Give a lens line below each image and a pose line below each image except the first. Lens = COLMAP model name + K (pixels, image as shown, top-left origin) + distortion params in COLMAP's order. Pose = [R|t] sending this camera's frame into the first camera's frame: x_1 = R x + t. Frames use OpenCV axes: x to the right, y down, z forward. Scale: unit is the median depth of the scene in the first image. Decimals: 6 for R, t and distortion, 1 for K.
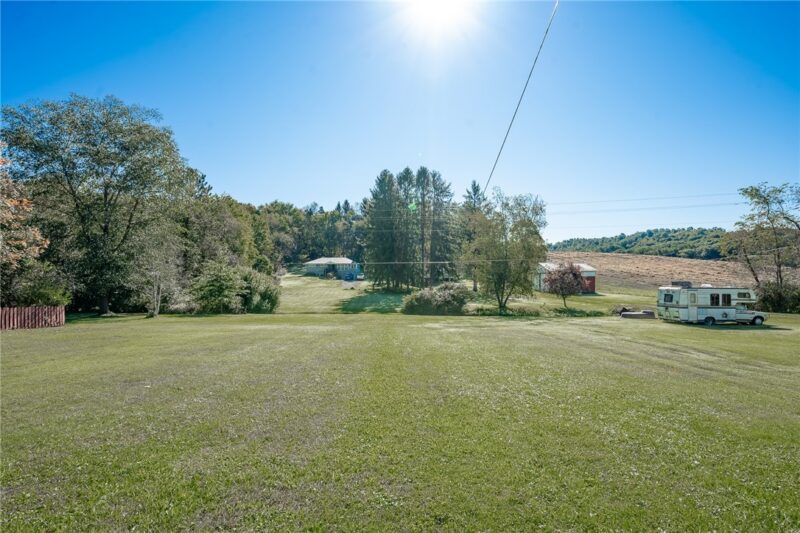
lens RADIAL K [[449.3, 0, 400.0], [0, 449.3, 266.5], [0, 0, 1]] dist [-0.000642, -0.000020]
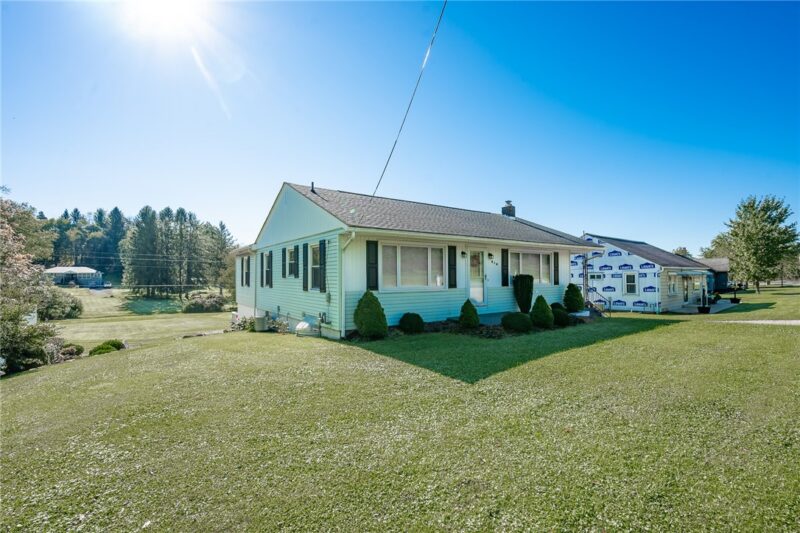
lens RADIAL K [[334.6, 0, 400.0], [0, 334.6, 266.5], [0, 0, 1]] dist [-0.000489, 0.000035]
pose [[0.776651, 0.024917, 0.629439, -0.071331], [-0.014201, 0.999656, -0.022049, -0.025966], [-0.629772, 0.008185, 0.776737, -0.237936]]
